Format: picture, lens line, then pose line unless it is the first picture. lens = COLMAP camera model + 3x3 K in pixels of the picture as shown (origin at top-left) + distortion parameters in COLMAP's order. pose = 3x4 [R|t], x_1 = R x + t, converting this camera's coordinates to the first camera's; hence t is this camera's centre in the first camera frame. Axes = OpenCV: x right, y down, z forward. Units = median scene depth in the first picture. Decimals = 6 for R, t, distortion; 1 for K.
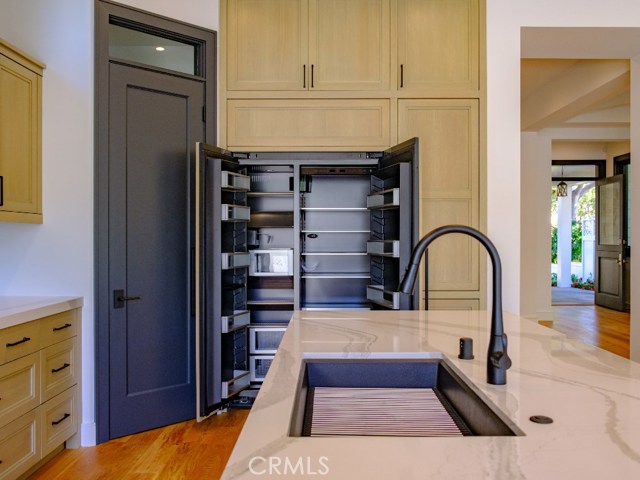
lens RADIAL K [[567.2, 0, 317.1], [0, 567.2, 244.2], [0, 0, 1]] dist [-0.038510, 0.018836]
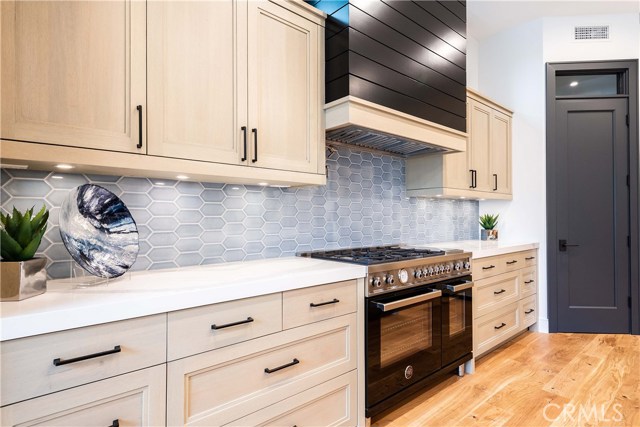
lens RADIAL K [[346.6, 0, 321.5], [0, 346.6, 213.1], [0, 0, 1]] dist [0.016498, -0.006745]
pose [[0.668155, -0.010355, -0.743950, -0.070081], [-0.004689, 0.999825, -0.018128, 0.026121], [0.744007, 0.015601, 0.667990, -0.175772]]
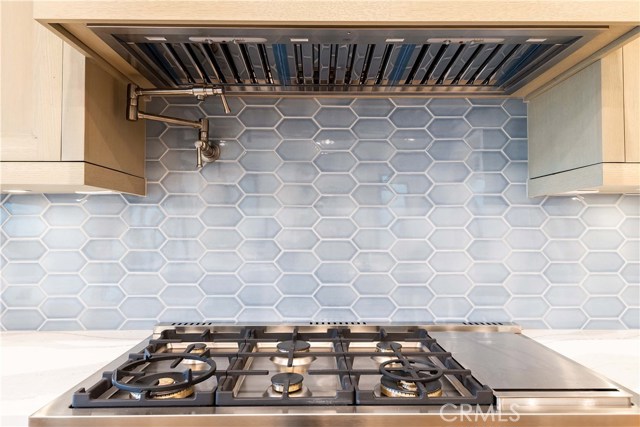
lens RADIAL K [[430.0, 0, 319.7], [0, 430.0, 216.3], [0, 0, 1]] dist [0.020416, -0.001812]
pose [[0.026692, -0.019878, -0.999446, -0.171967], [-0.008411, 0.999762, -0.020109, -0.003027], [0.999608, 0.008943, 0.026518, 0.343566]]
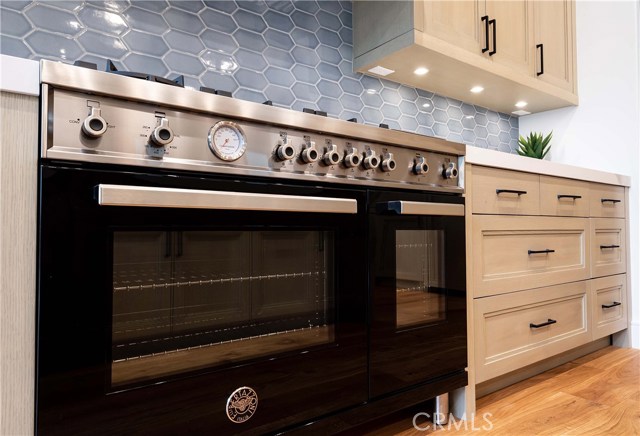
lens RADIAL K [[426.5, 0, 319.0], [0, 426.5, 217.6], [0, 0, 1]] dist [0.007821, -0.000689]
pose [[0.603923, -0.025727, -0.796627, -0.166809], [-0.001999, 0.999427, -0.033792, 0.171248], [0.797040, 0.022000, 0.603525, 0.191402]]
